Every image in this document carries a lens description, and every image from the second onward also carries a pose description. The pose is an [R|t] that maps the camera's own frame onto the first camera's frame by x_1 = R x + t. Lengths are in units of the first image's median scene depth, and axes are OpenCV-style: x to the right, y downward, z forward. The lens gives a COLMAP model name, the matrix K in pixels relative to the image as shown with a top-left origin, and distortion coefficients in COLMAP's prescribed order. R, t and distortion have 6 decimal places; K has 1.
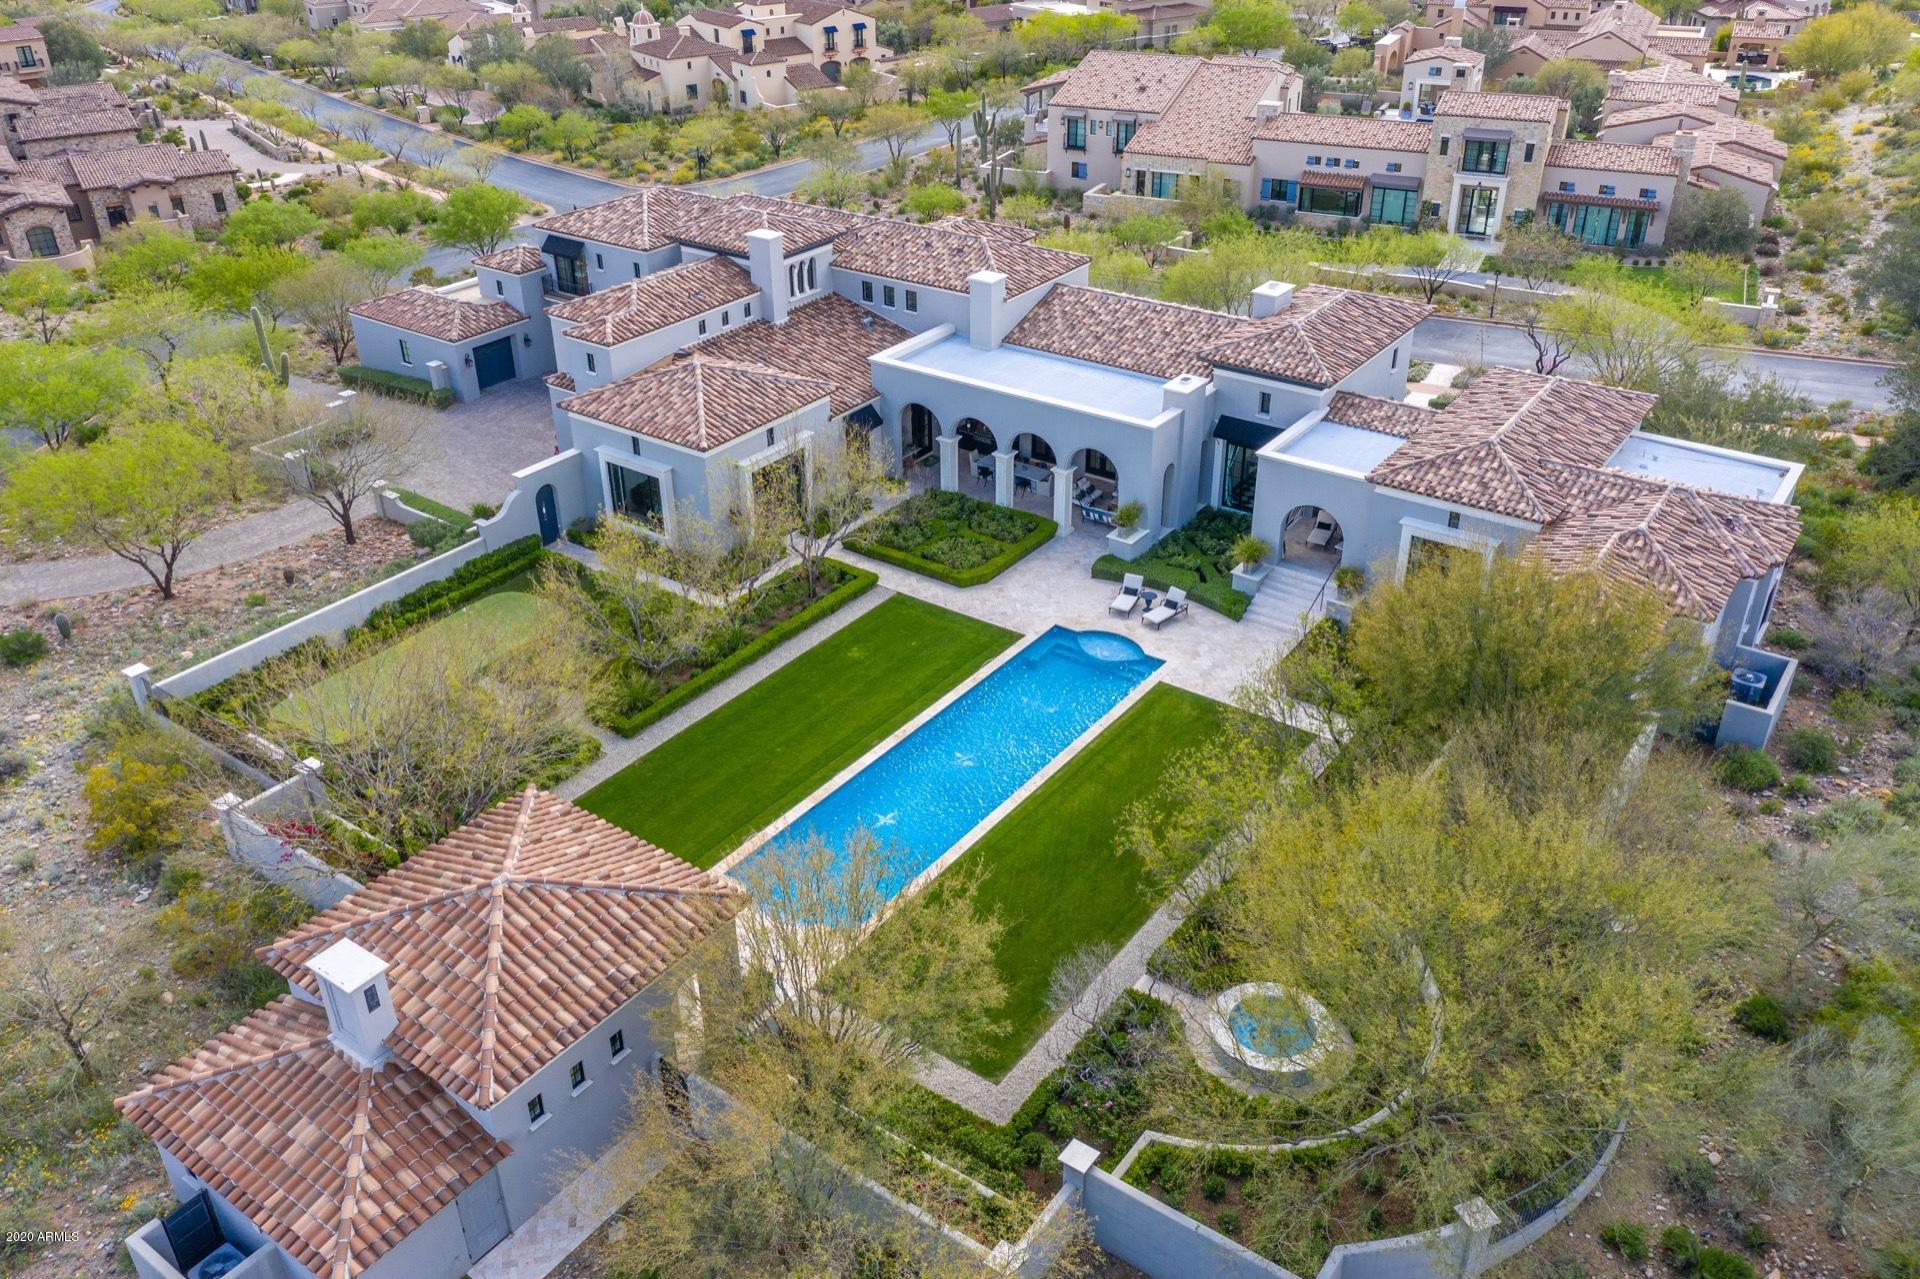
lens RADIAL K [[1502.7, 0, 947.2], [0, 1502.7, 640.9], [0, 0, 1]] dist [-0.001389, 0.003404]
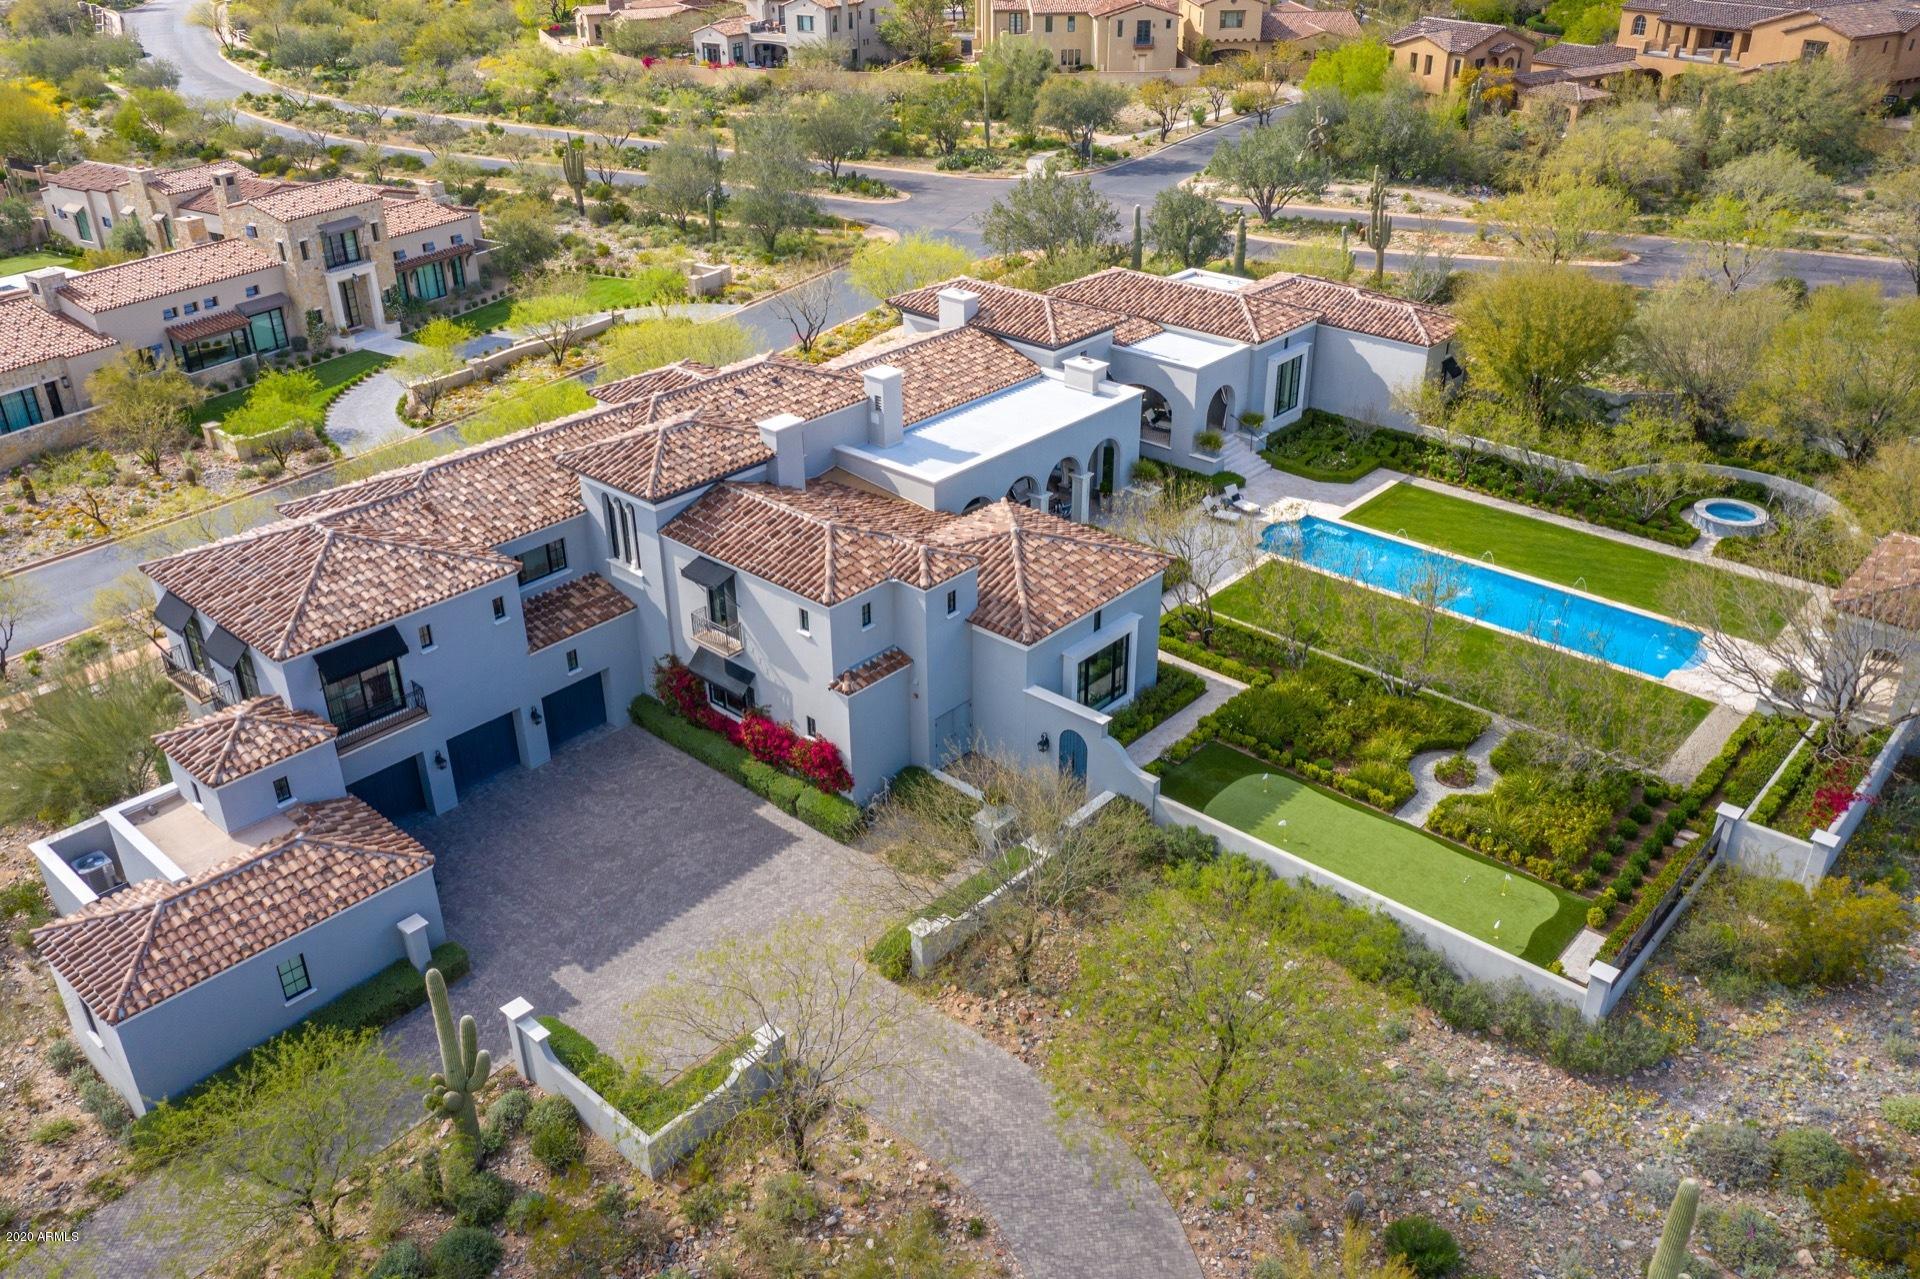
lens RADIAL K [[1509.4, 0, 950.0], [0, 1509.4, 632.7], [0, 0, 1]] dist [0.002608, 0.005790]
pose [[0.107962, -0.462264, 0.880146, -0.572514], [0.507923, 0.786700, 0.350881, -0.274831], [-0.854610, 0.409165, 0.319728, 0.467159]]
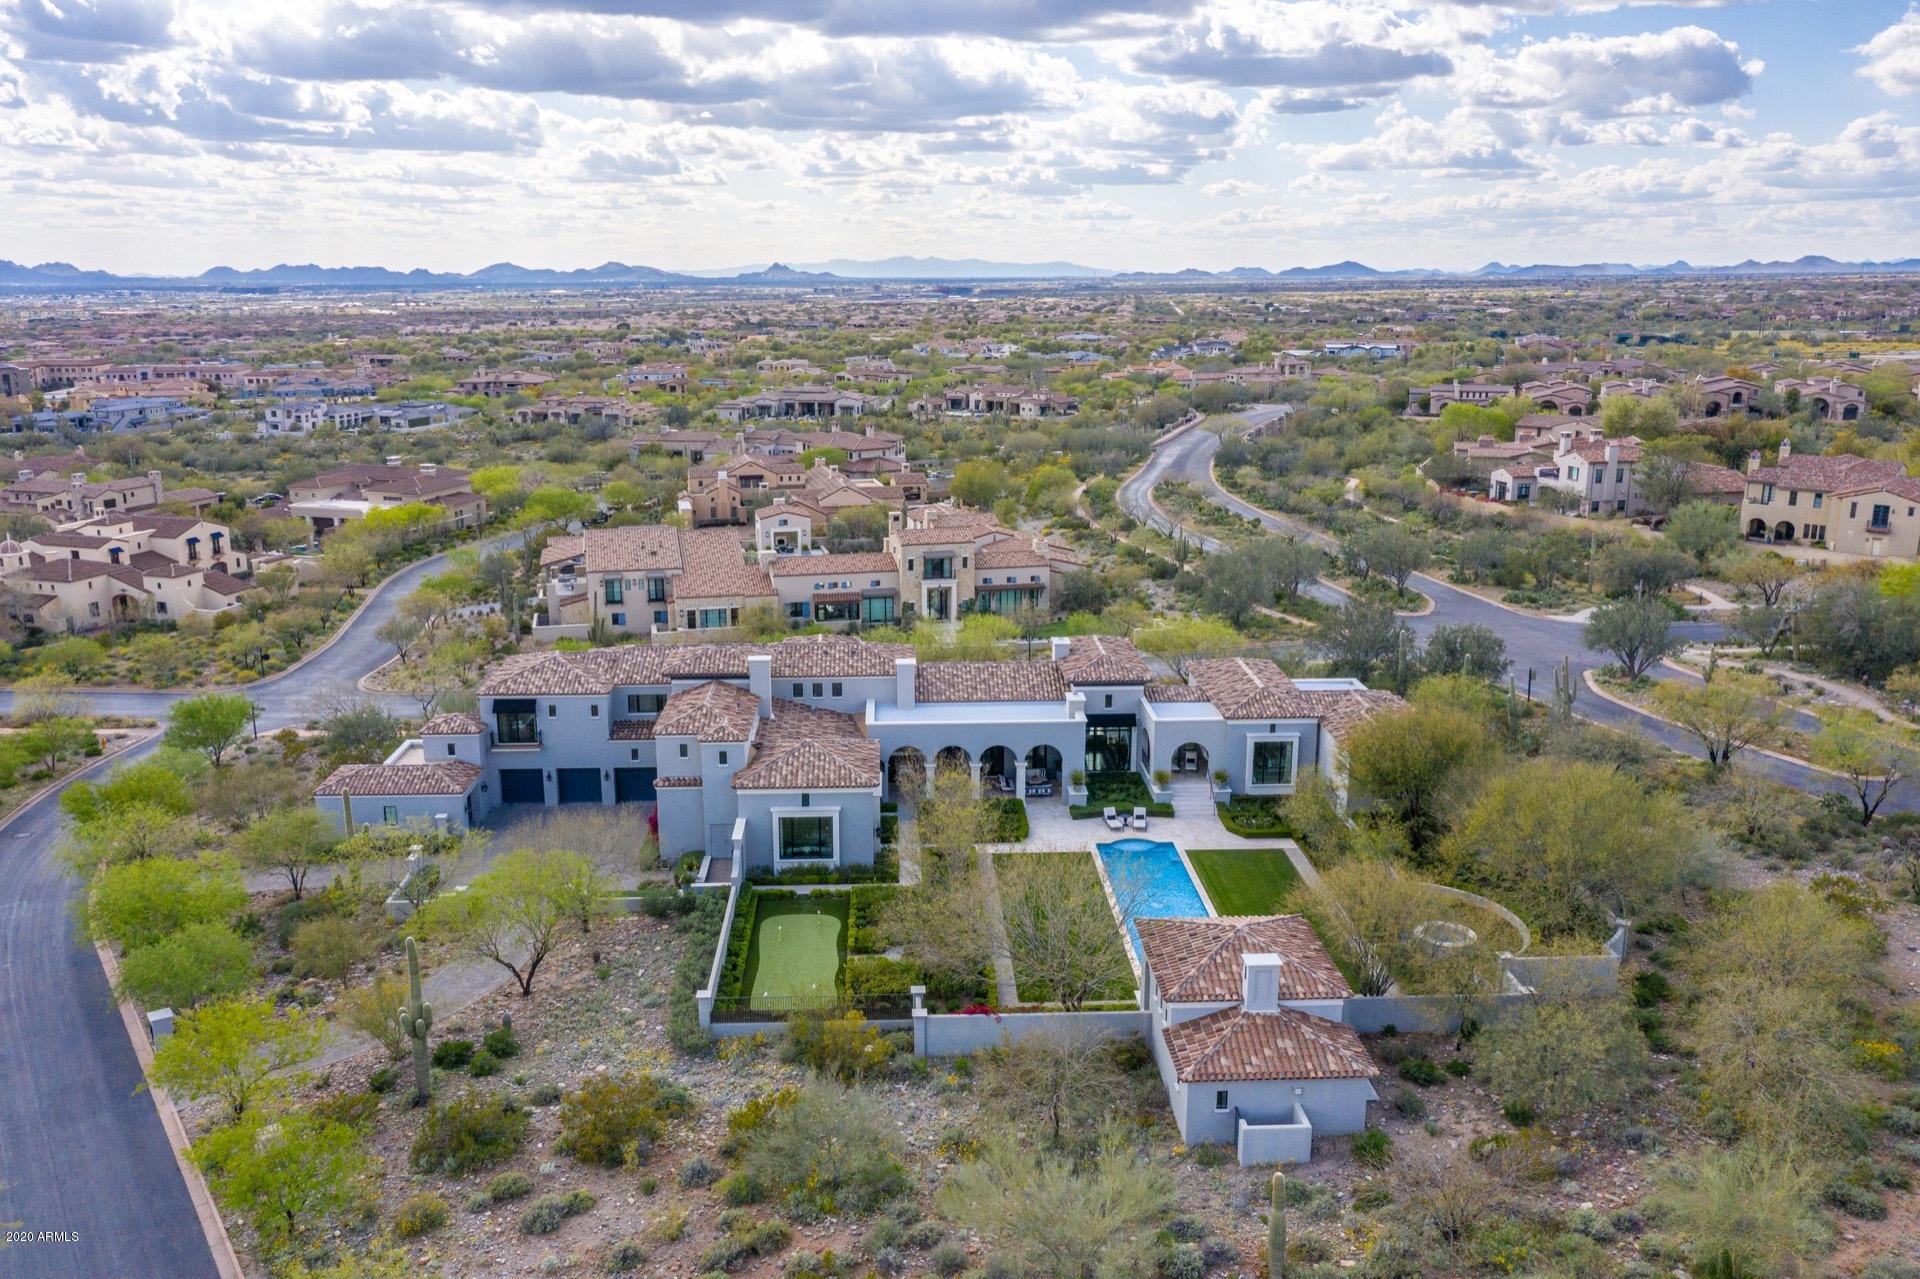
lens RADIAL K [[1509.4, 0, 950.0], [0, 1509.4, 632.7], [0, 0, 1]] dist [0.002608, 0.005790]
pose [[0.782502, -0.134237, 0.608006, -0.553104], [0.305433, 0.933681, -0.186952, 0.018283], [-0.542588, 0.331996, 0.771607, -0.133368]]
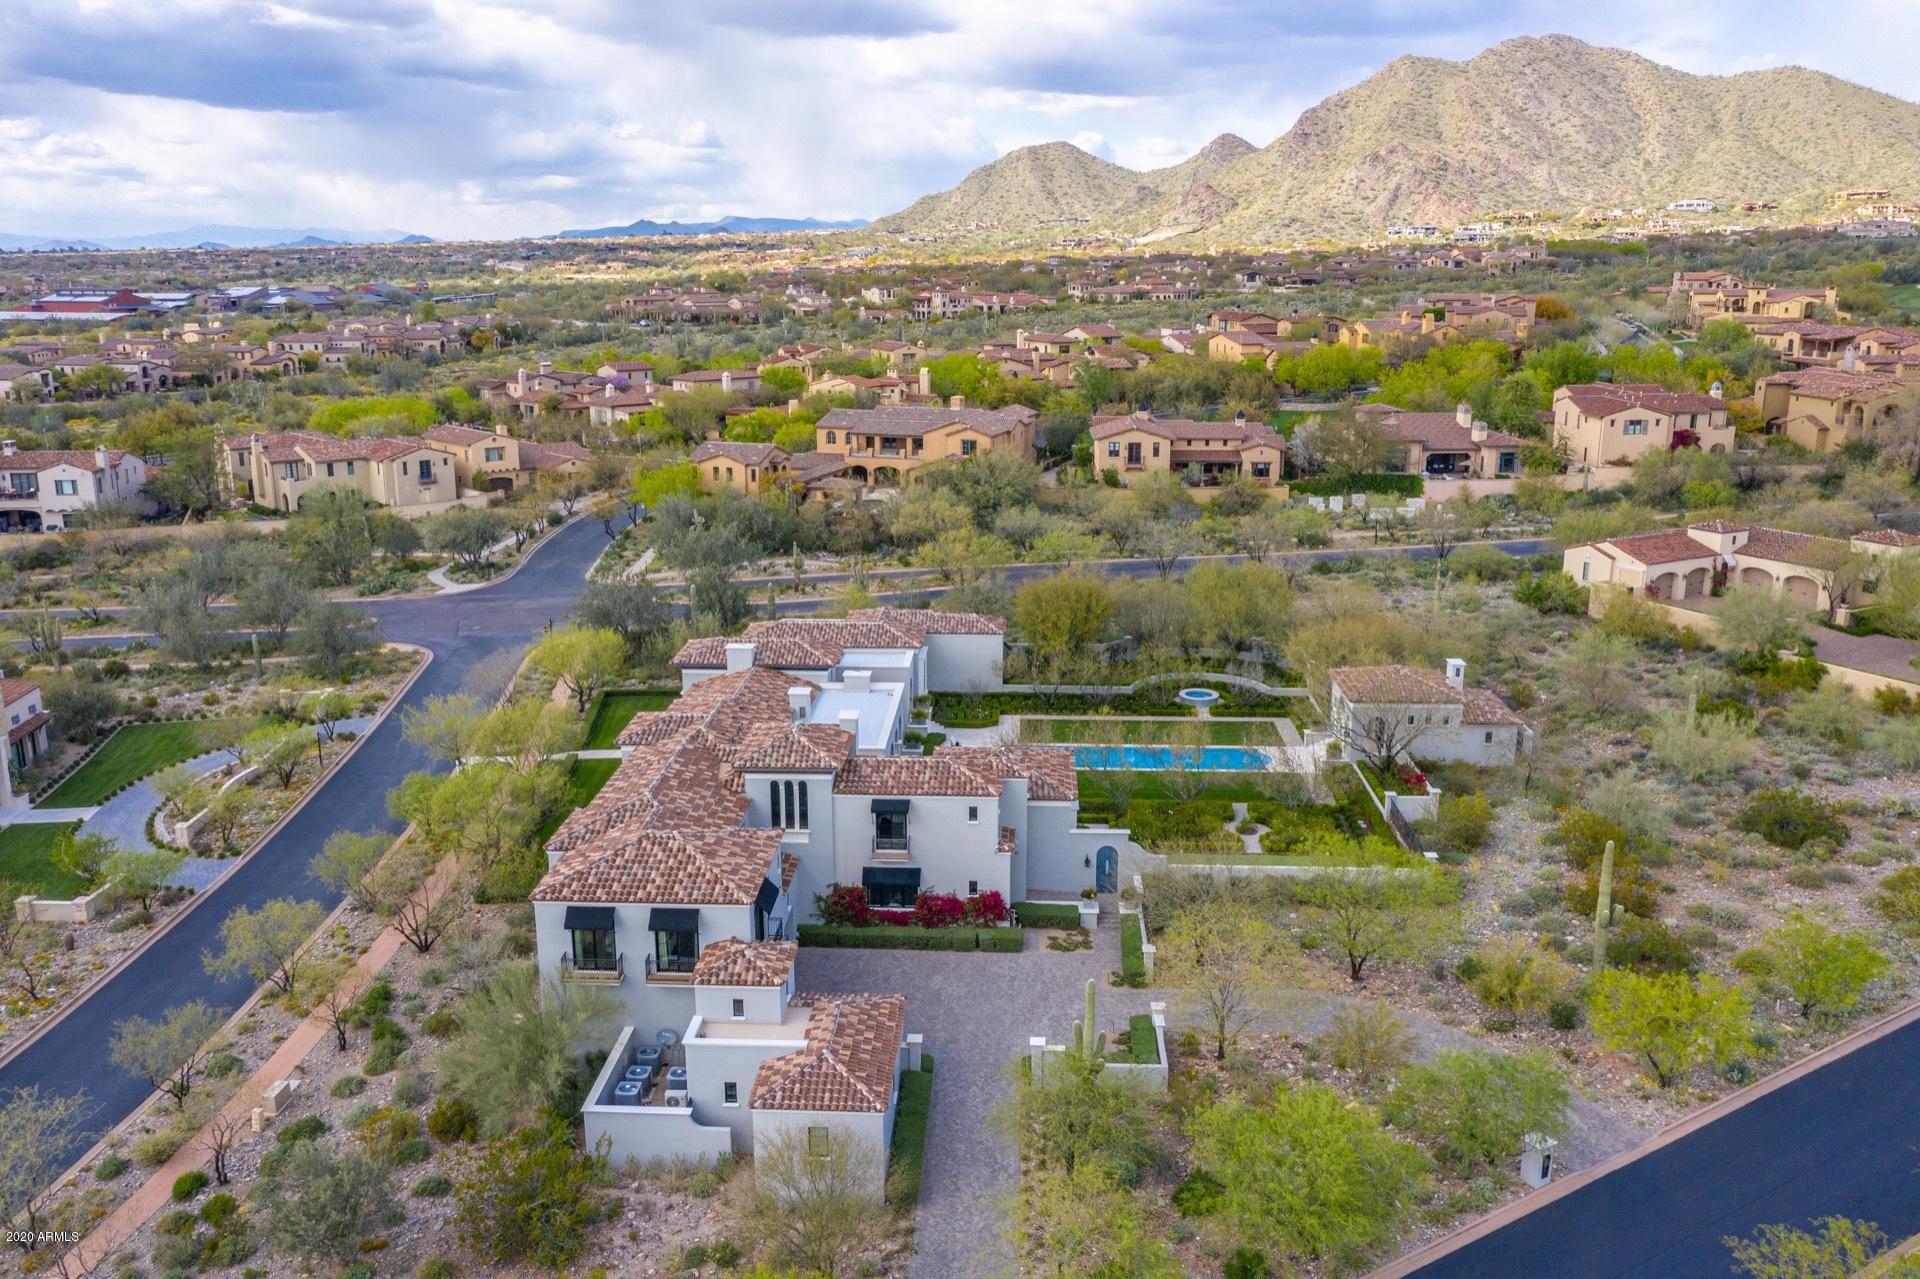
lens RADIAL K [[1509.4, 0, 950.0], [0, 1509.4, 632.7], [0, 0, 1]] dist [0.002608, 0.005790]
pose [[-0.549450, -0.185221, 0.814738, -0.741997], [0.426998, 0.775915, 0.464358, -0.553853], [-0.718176, 0.603033, -0.347237, 0.867403]]
